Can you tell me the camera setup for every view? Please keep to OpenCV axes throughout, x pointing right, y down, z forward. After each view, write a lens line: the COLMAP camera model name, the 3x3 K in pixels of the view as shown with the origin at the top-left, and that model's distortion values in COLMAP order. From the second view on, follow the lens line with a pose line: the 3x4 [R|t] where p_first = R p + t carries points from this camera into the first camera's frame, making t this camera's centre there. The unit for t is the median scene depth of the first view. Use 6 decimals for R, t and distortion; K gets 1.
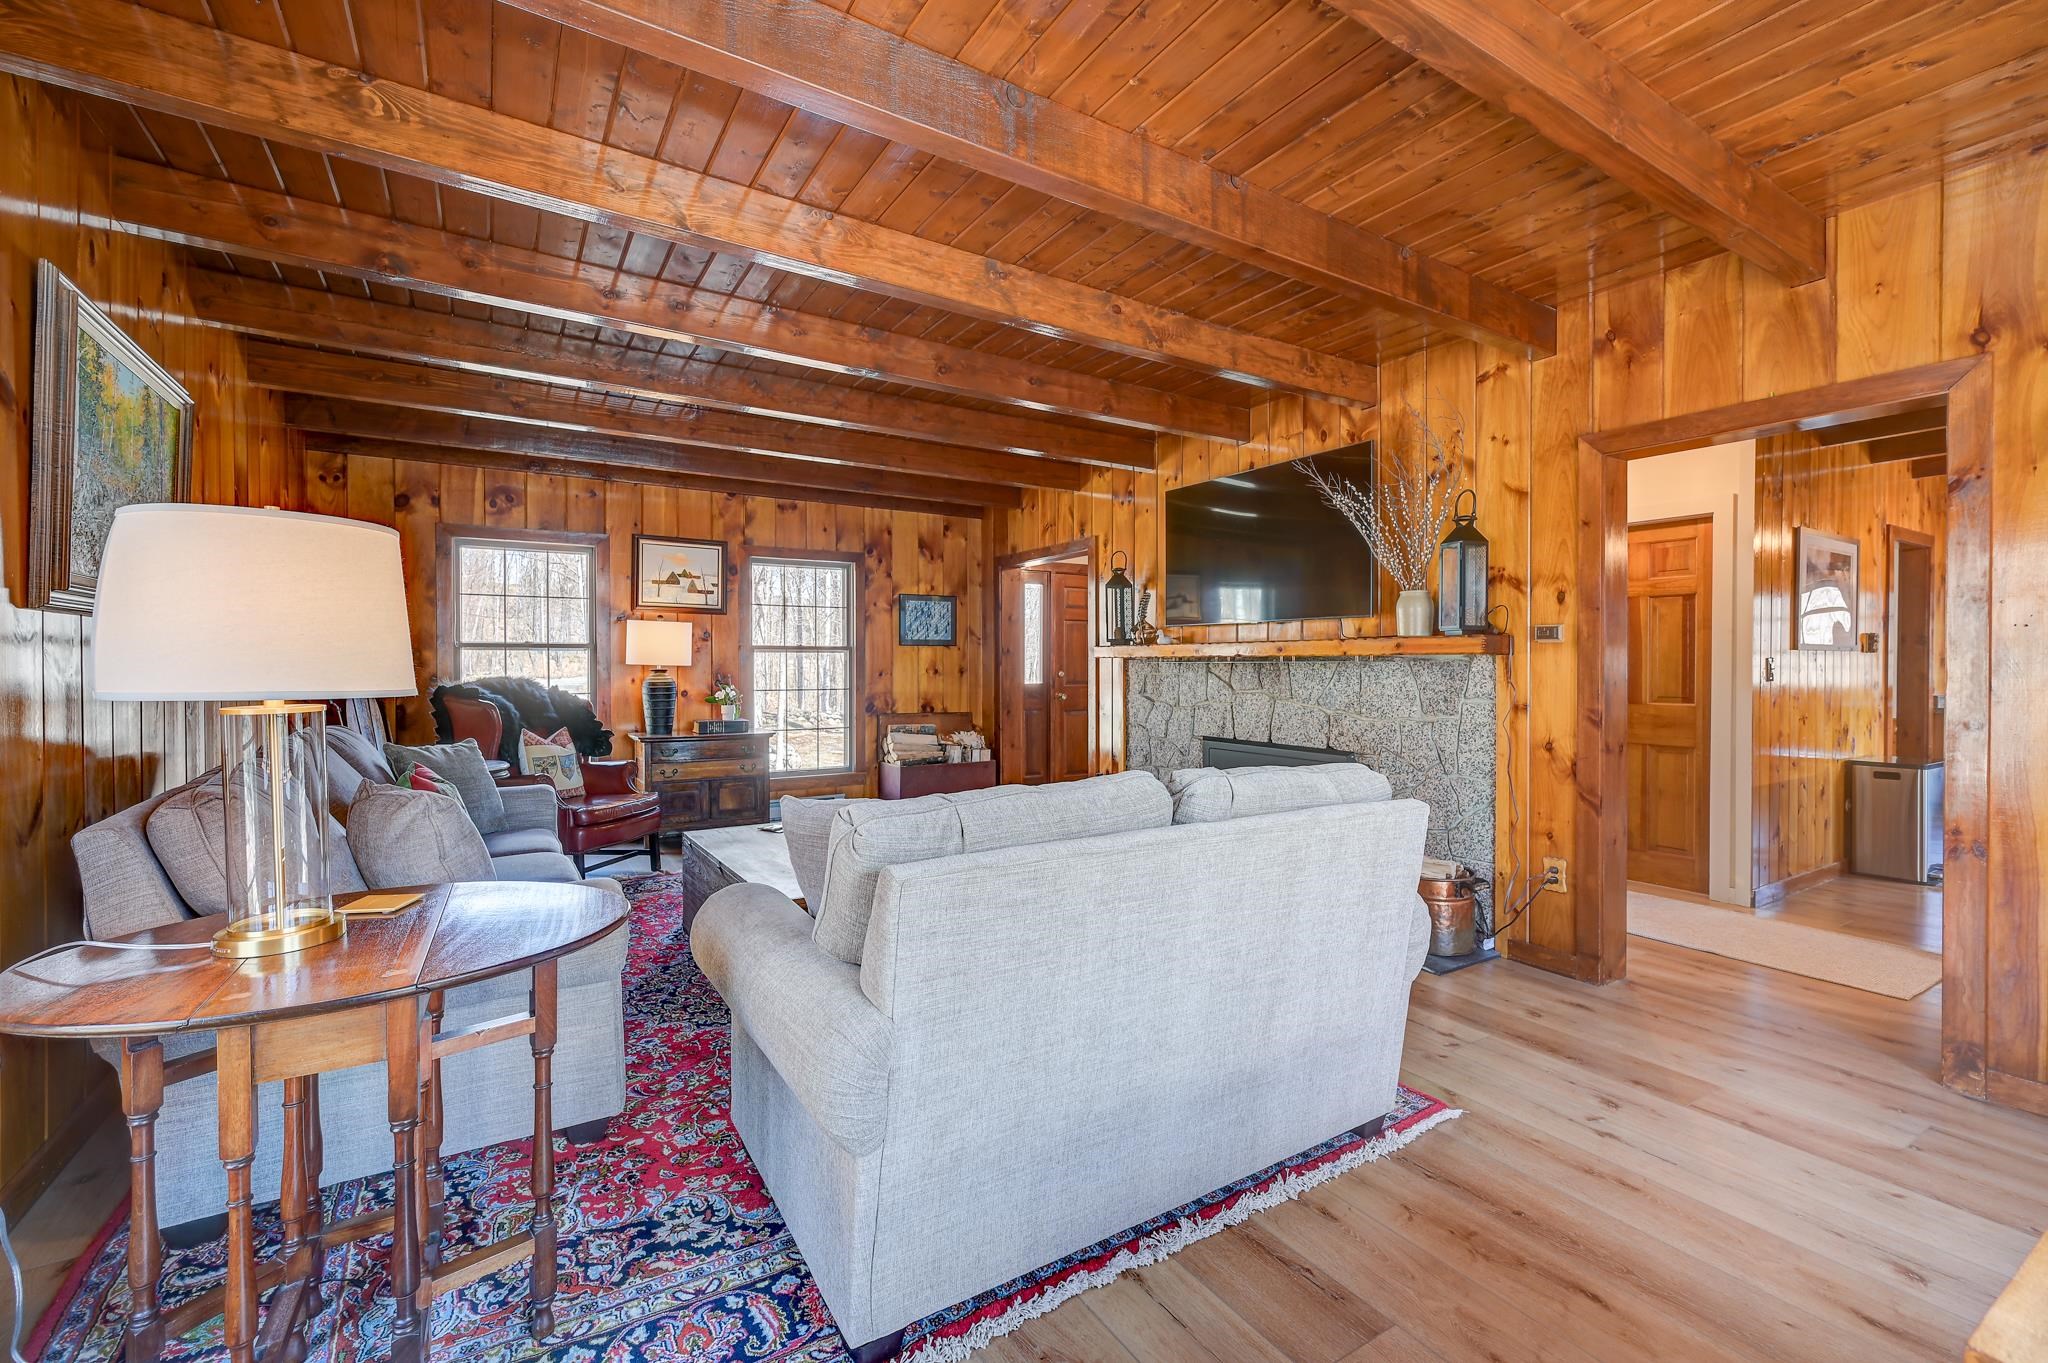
lens RADIAL K [[863.8, 0, 1027.2], [0, 863.8, 673.3], [0, 0, 1]] dist [-0.000771, 0.000067]
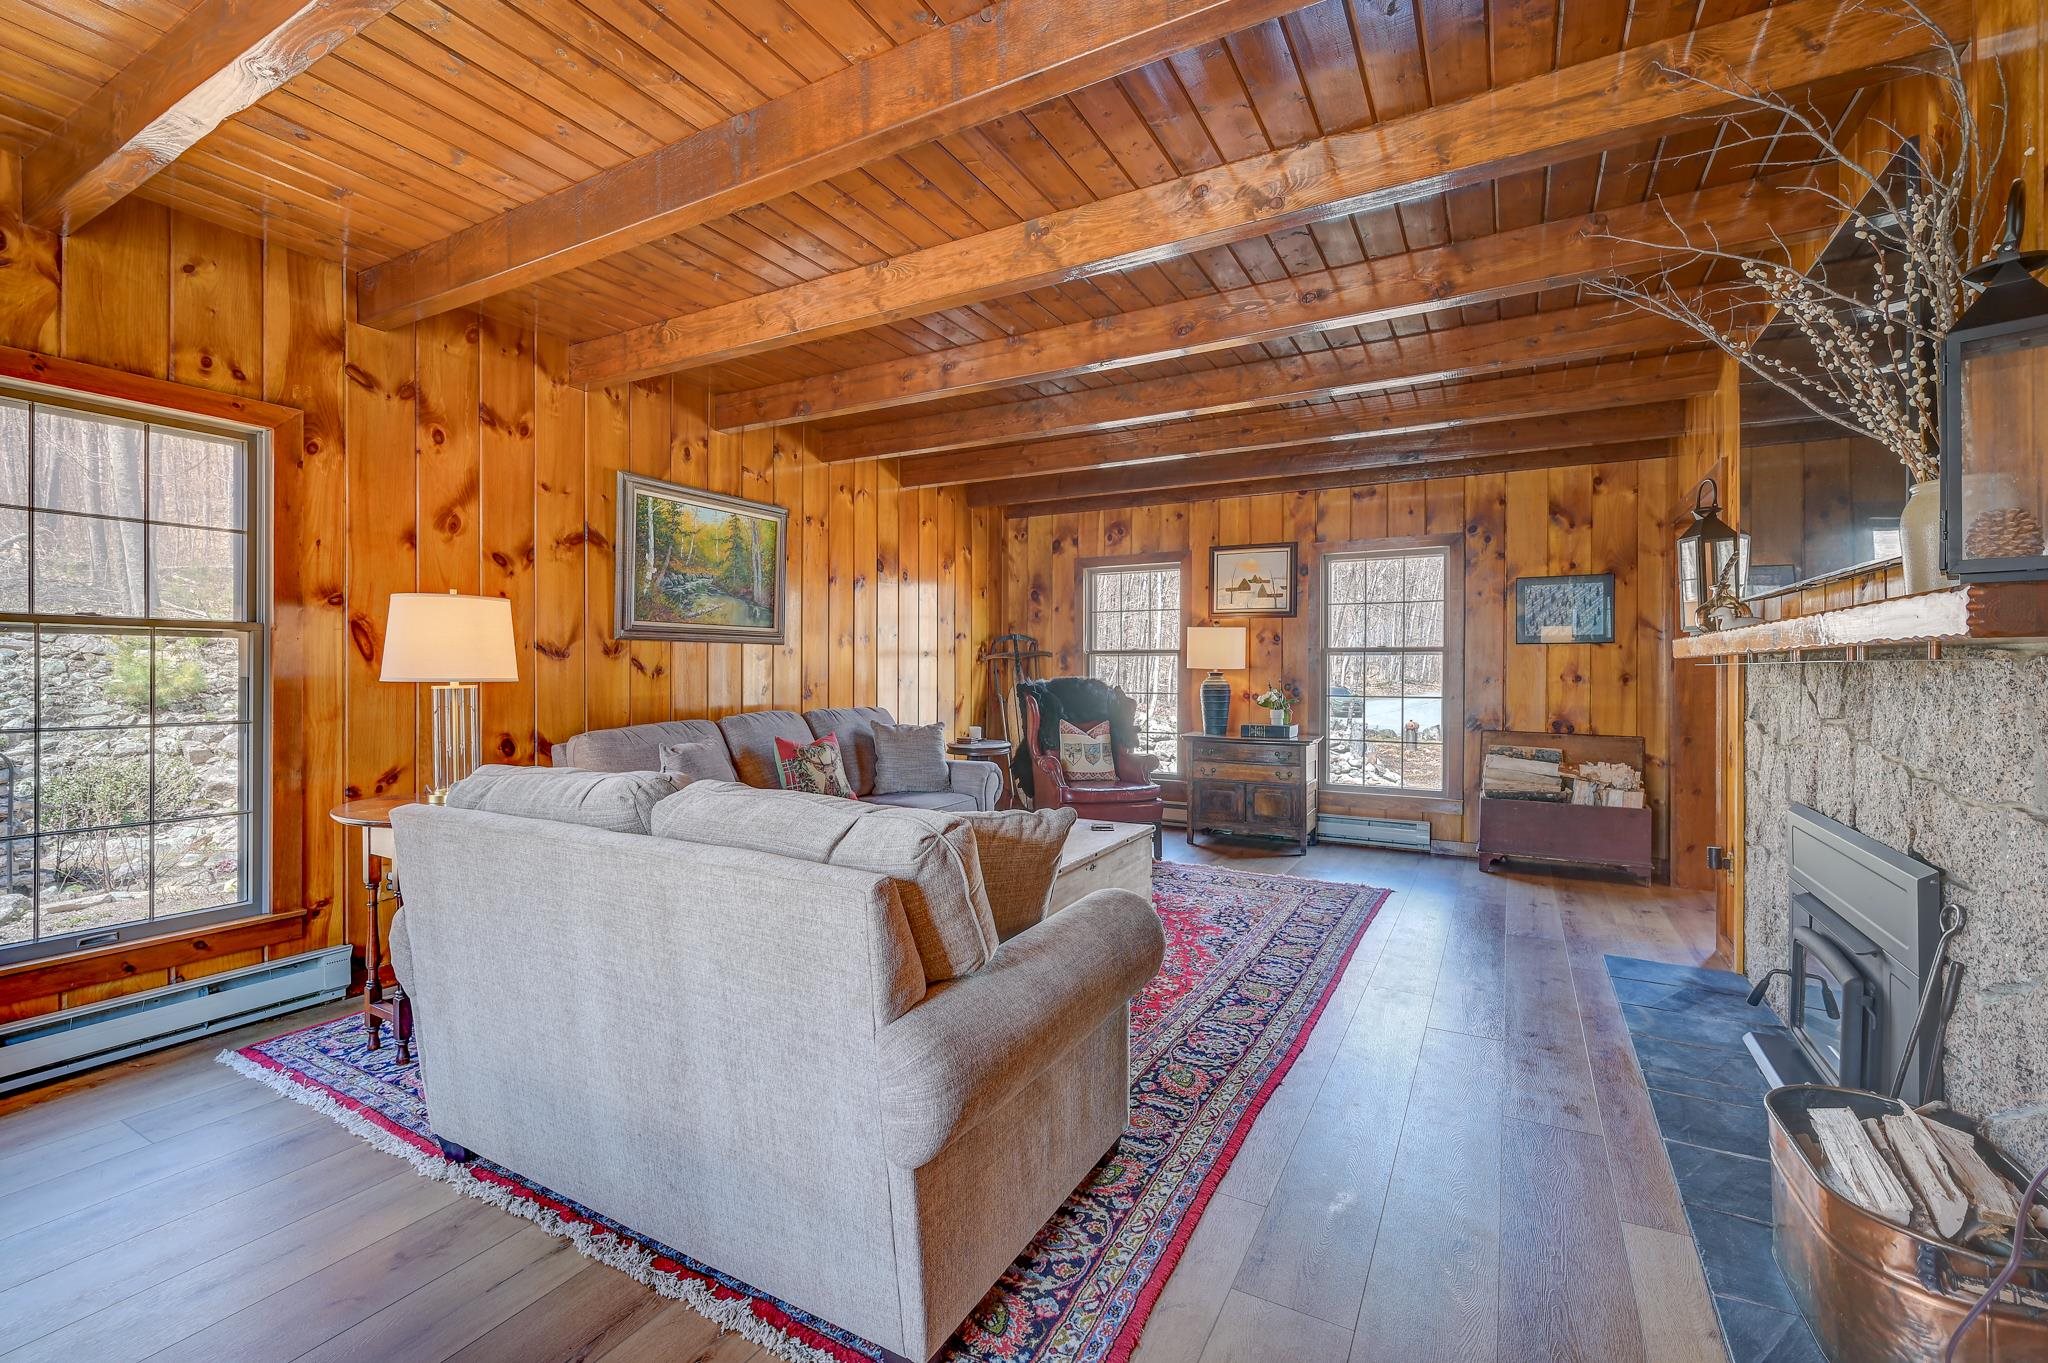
lens RADIAL K [[863.8, 0, 1027.2], [0, 863.8, 673.3], [0, 0, 1]] dist [-0.000771, 0.000067]
pose [[0.484744, 0.006227, -0.874634, 0.367731], [-0.011253, 0.999936, 0.000883, -0.002088], [0.874583, 0.009414, 0.484784, 0.273564]]
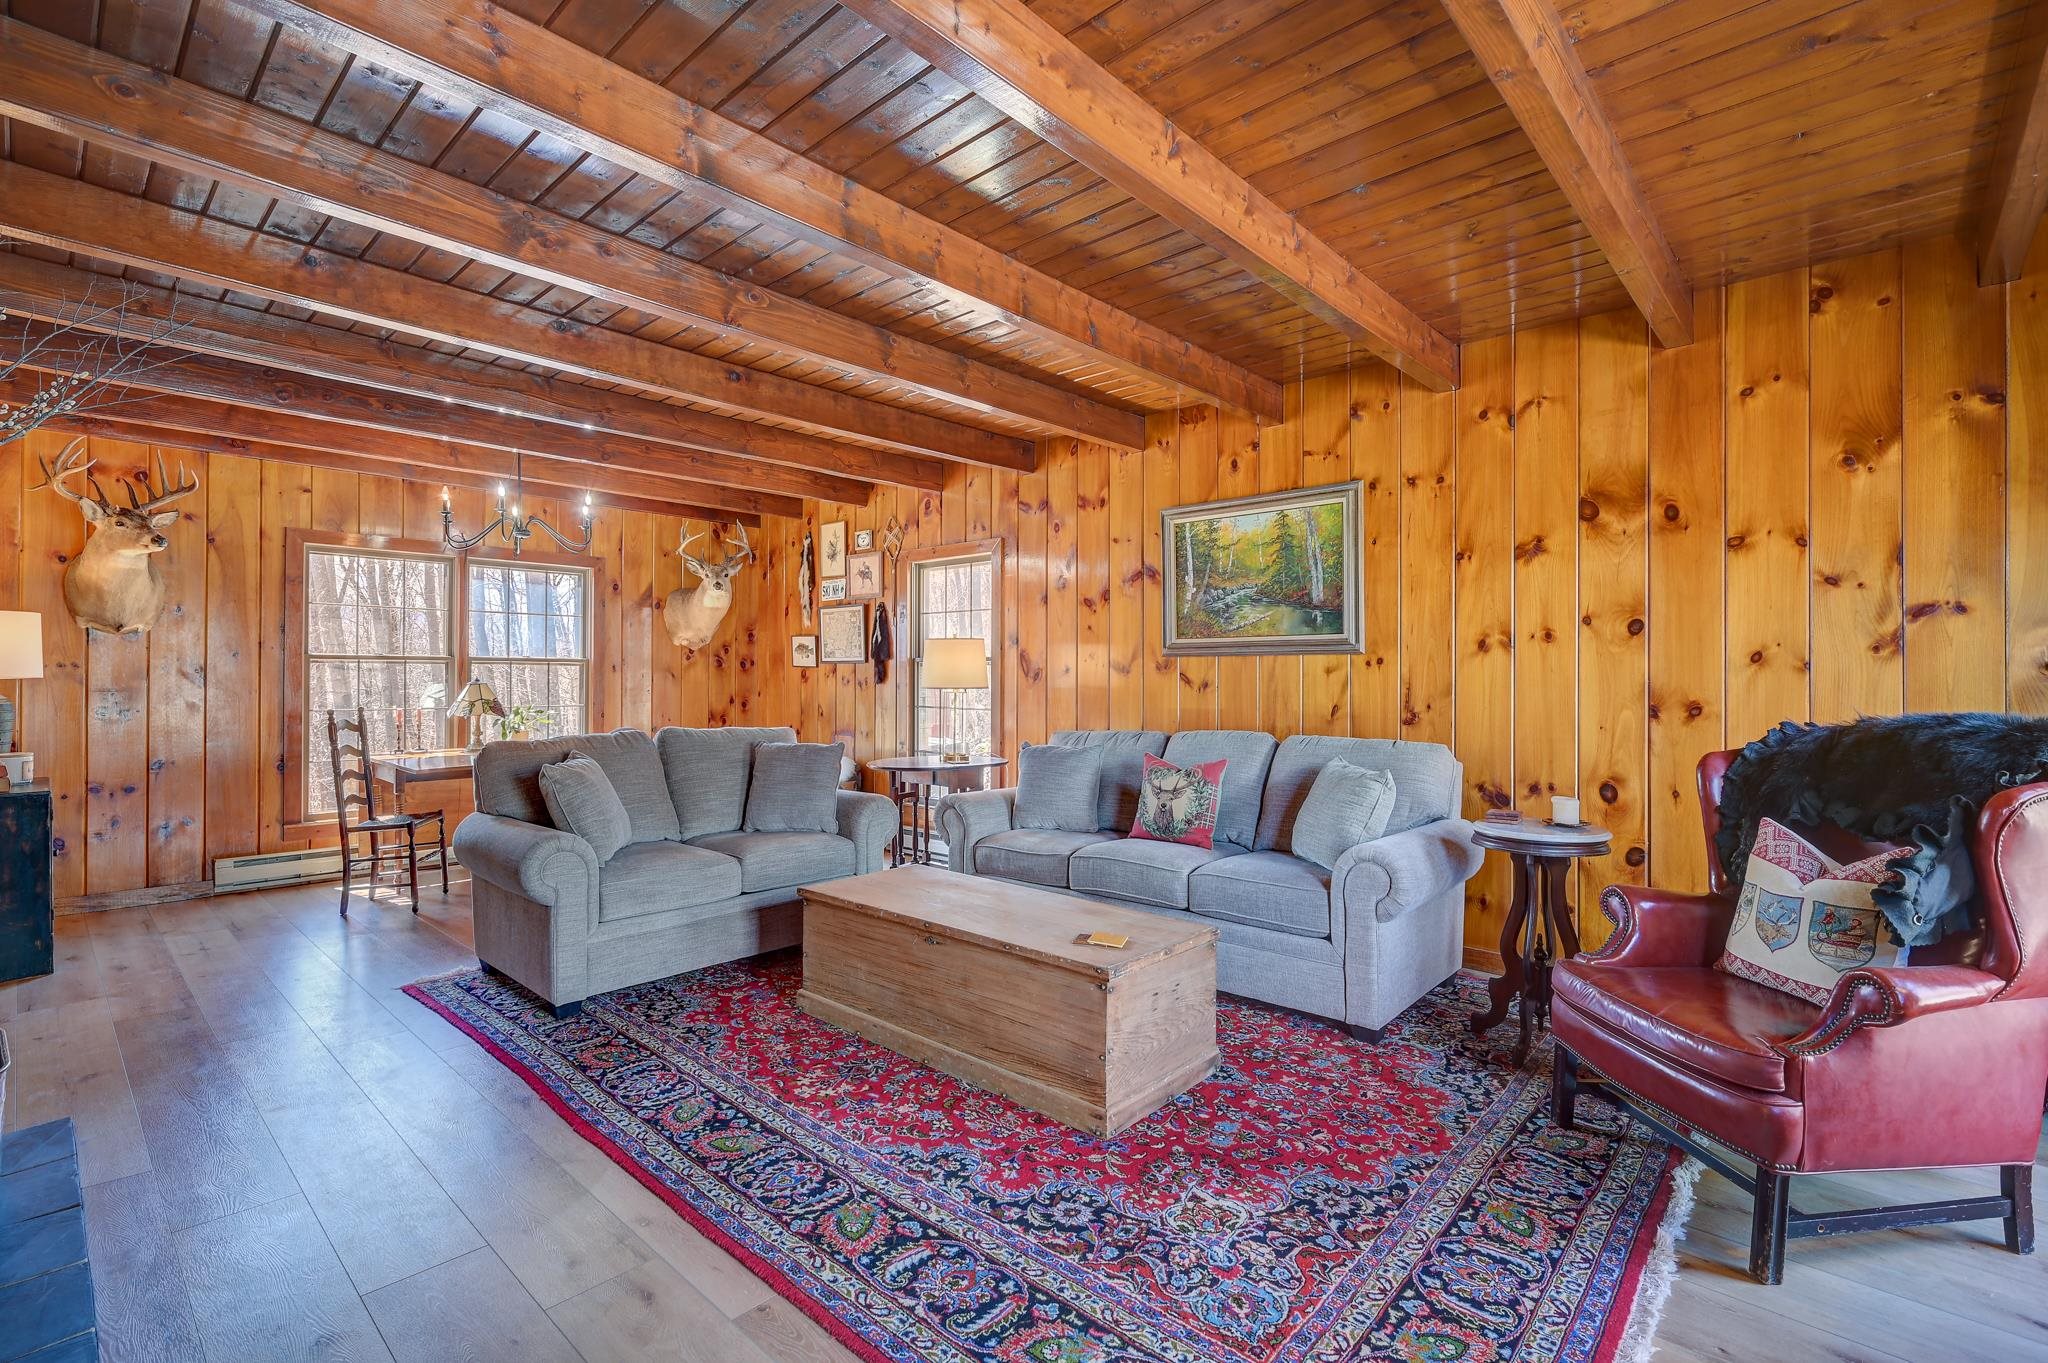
lens RADIAL K [[920.9, 0, 1033.5], [0, 920.9, 673.9], [0, 0, 1]] dist [0.001227, 0.000377]
pose [[-0.961083, -0.006436, -0.276186, -0.034445], [-0.008090, 0.999956, 0.004850, -0.012044], [0.276143, 0.006896, -0.961092, 1.061063]]
